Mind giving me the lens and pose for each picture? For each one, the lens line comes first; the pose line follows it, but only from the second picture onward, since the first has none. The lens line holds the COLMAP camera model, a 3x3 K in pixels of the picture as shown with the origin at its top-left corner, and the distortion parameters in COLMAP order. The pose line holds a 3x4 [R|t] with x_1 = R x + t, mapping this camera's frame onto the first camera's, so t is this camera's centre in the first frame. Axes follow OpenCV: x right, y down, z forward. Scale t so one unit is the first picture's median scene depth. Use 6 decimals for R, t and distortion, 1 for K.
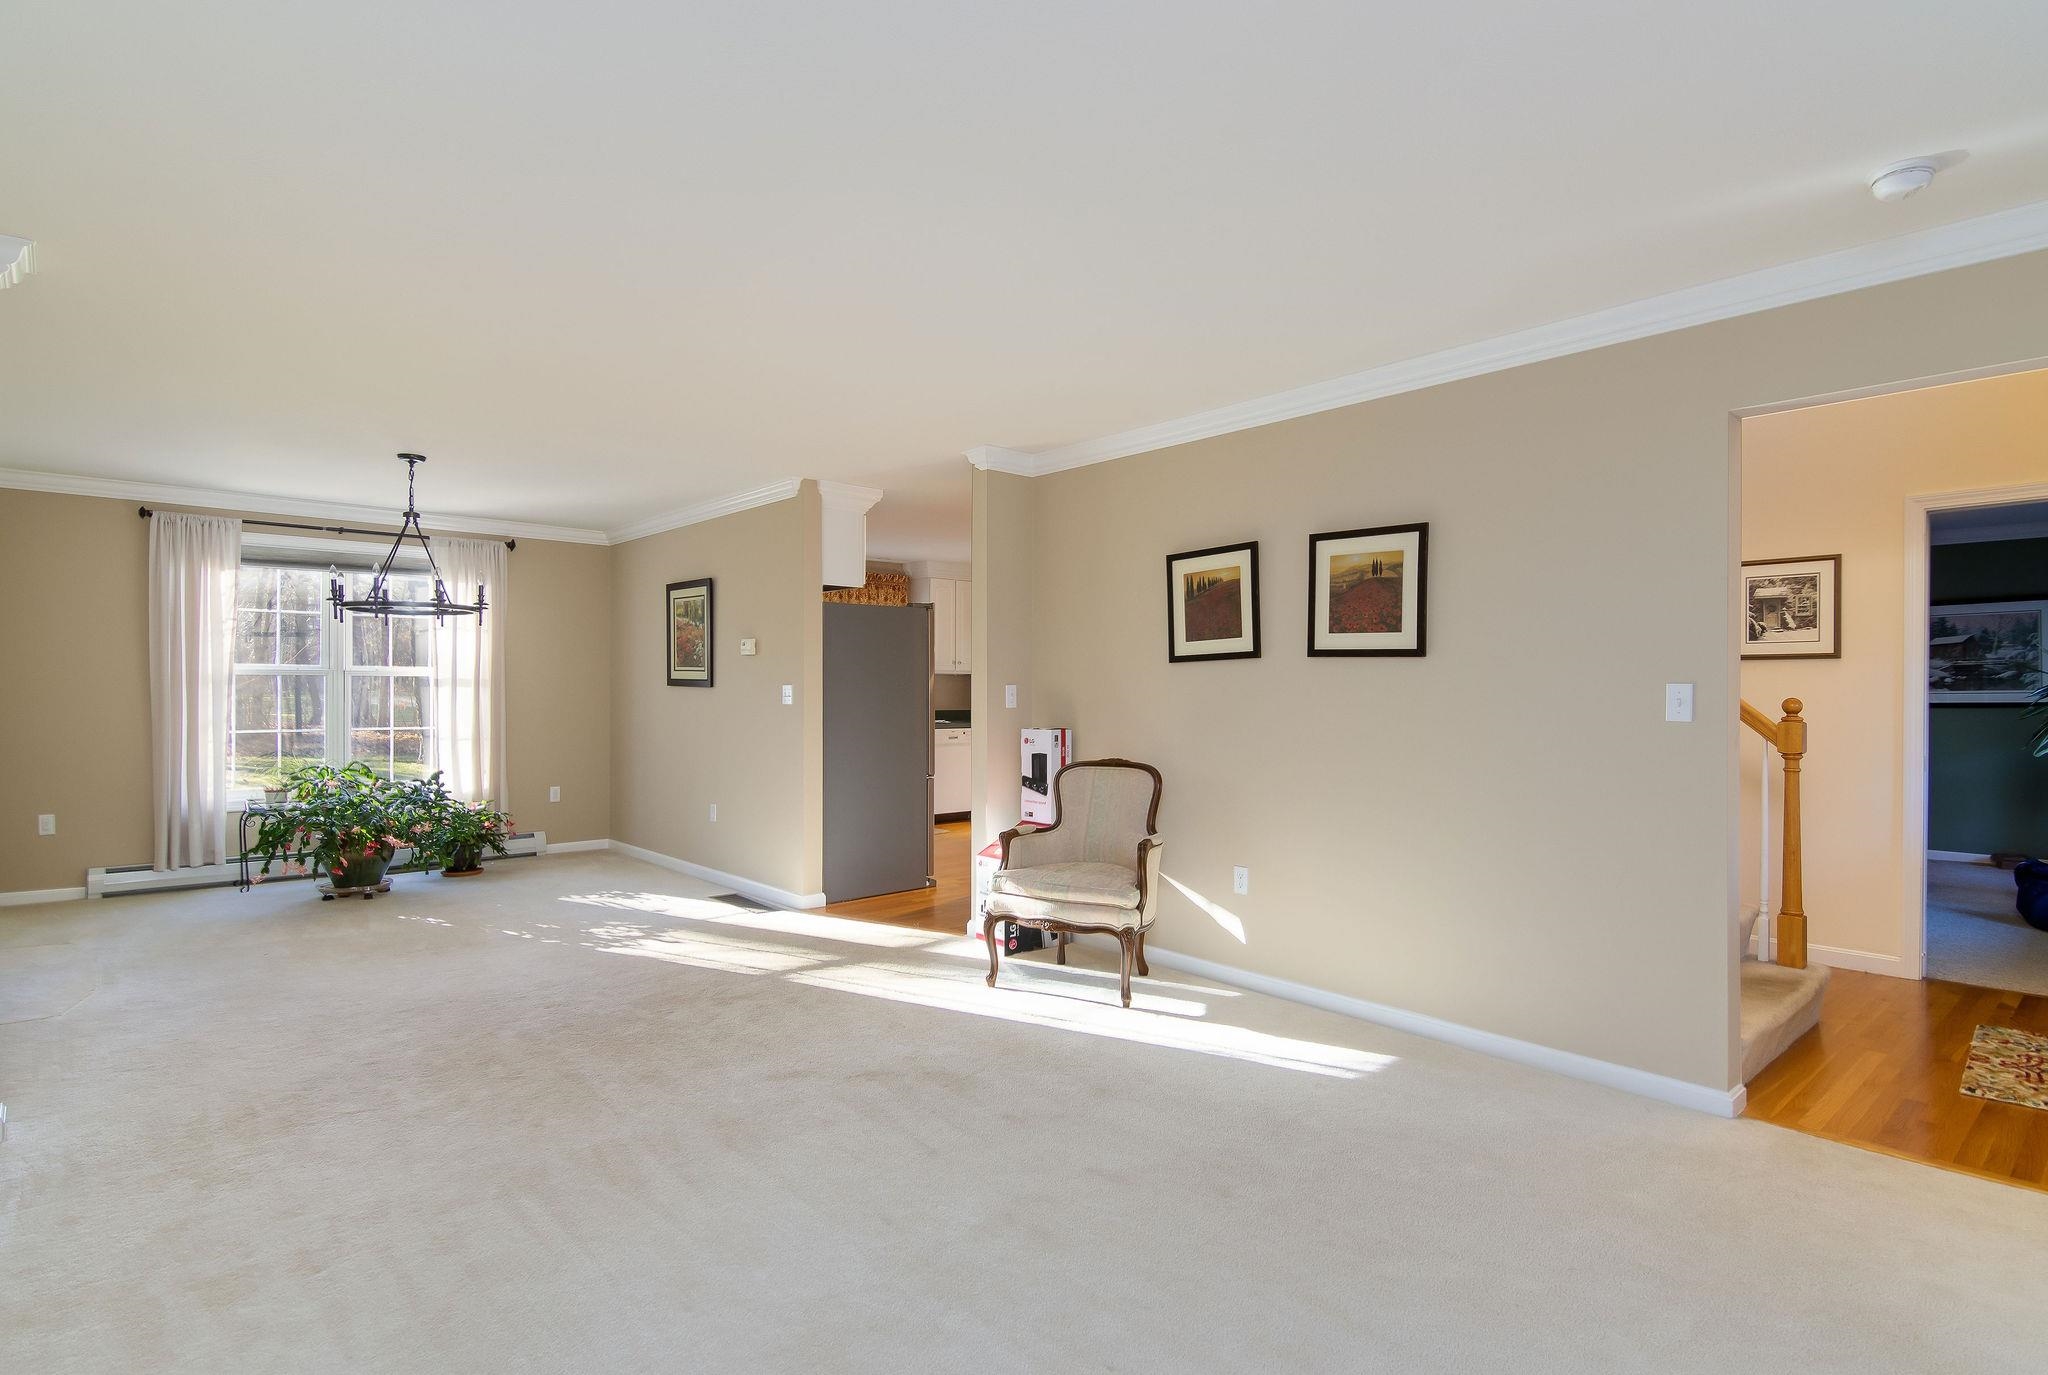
lens RADIAL K [[1038.8, 0, 987.3], [0, 1038.8, 693.2], [0, 0, 1]] dist [0.018508, -0.003938]
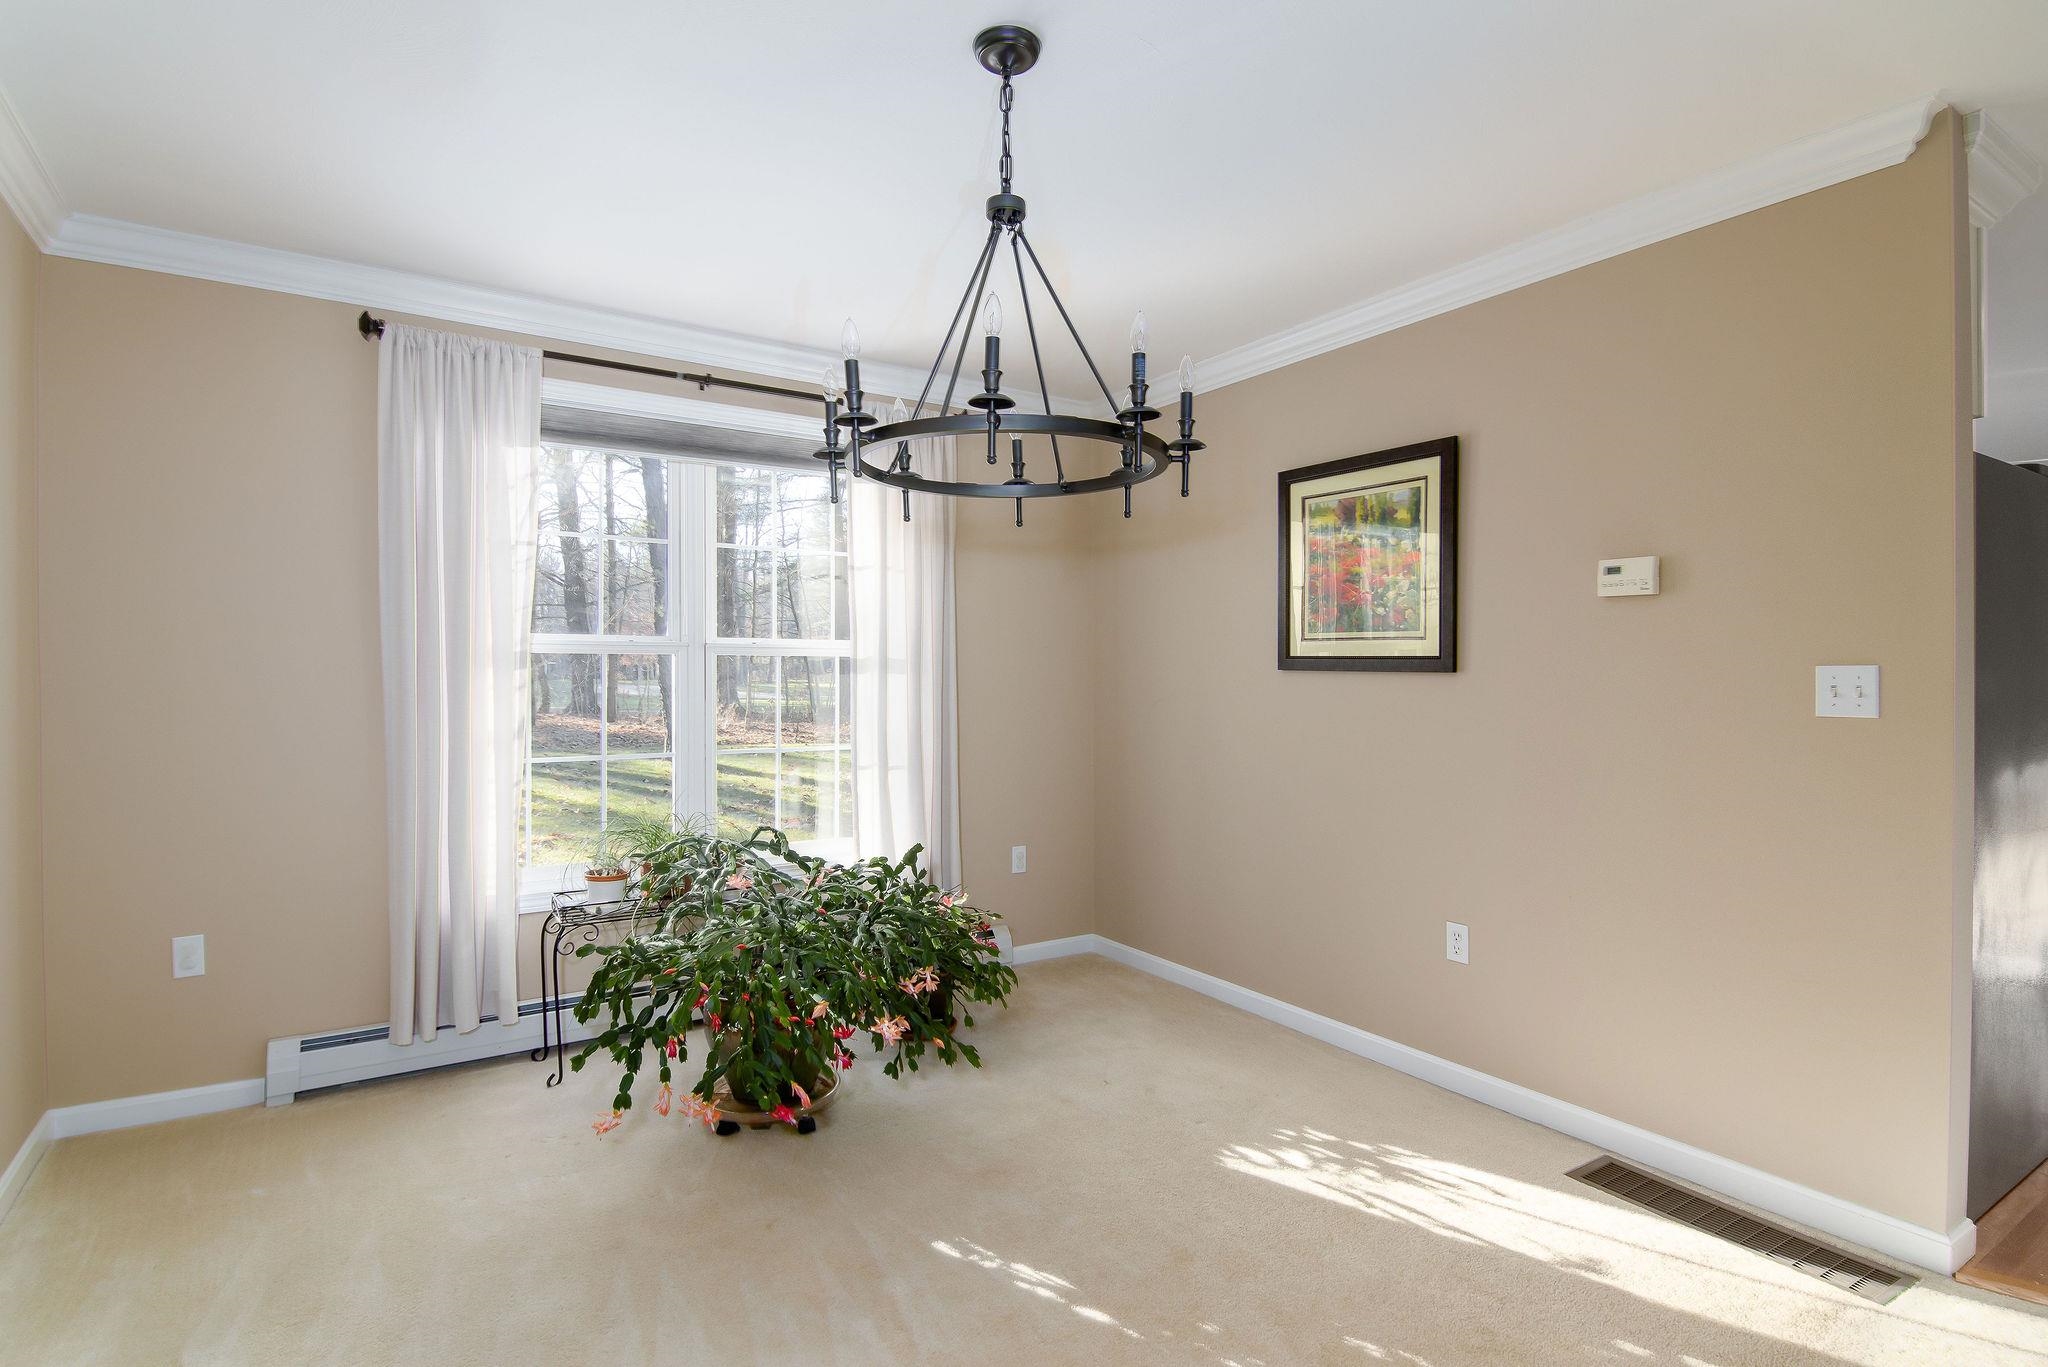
lens RADIAL K [[1038.8, 0, 1024.9], [0, 1038.8, 683.4], [0, 0, 1]] dist [0.018508, -0.003938]
pose [[0.990768, -0.003141, -0.135532, -0.417058], [0.003212, 0.999995, 0.000306, -0.000829], [0.135530, -0.000738, 0.990773, 0.536033]]
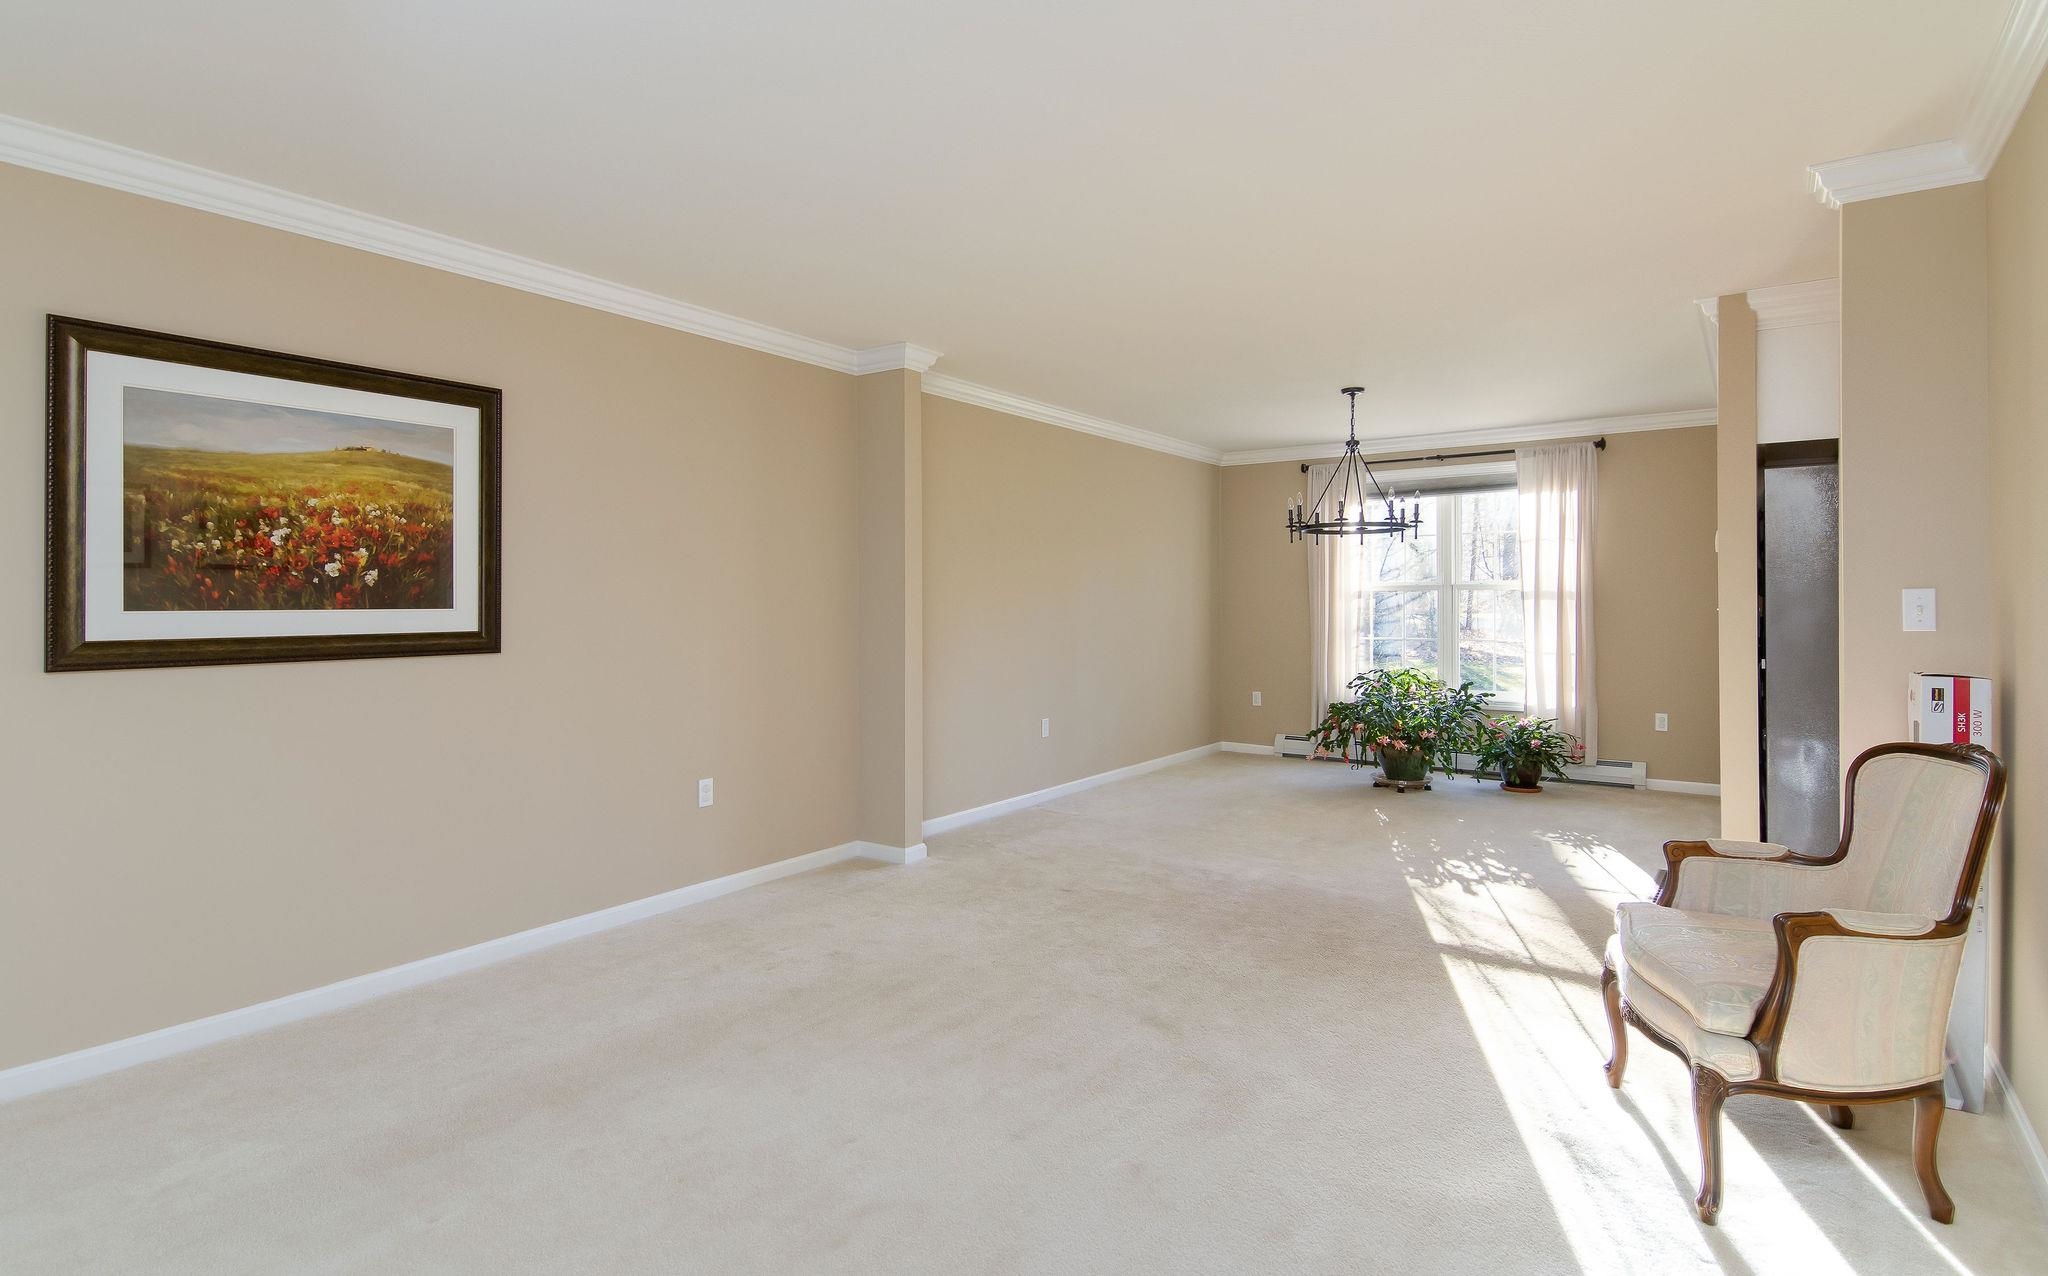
lens RADIAL K [[1015.6, 0, 1035.4], [0, 1015.6, 621.6], [0, 0, 1]] dist [-0.002871, -0.000245]
pose [[0.235302, 0.014198, -0.971819, 0.348028], [0.000064, 0.999893, 0.014623, 0.000581], [0.971922, -0.003503, 0.235276, 0.365598]]
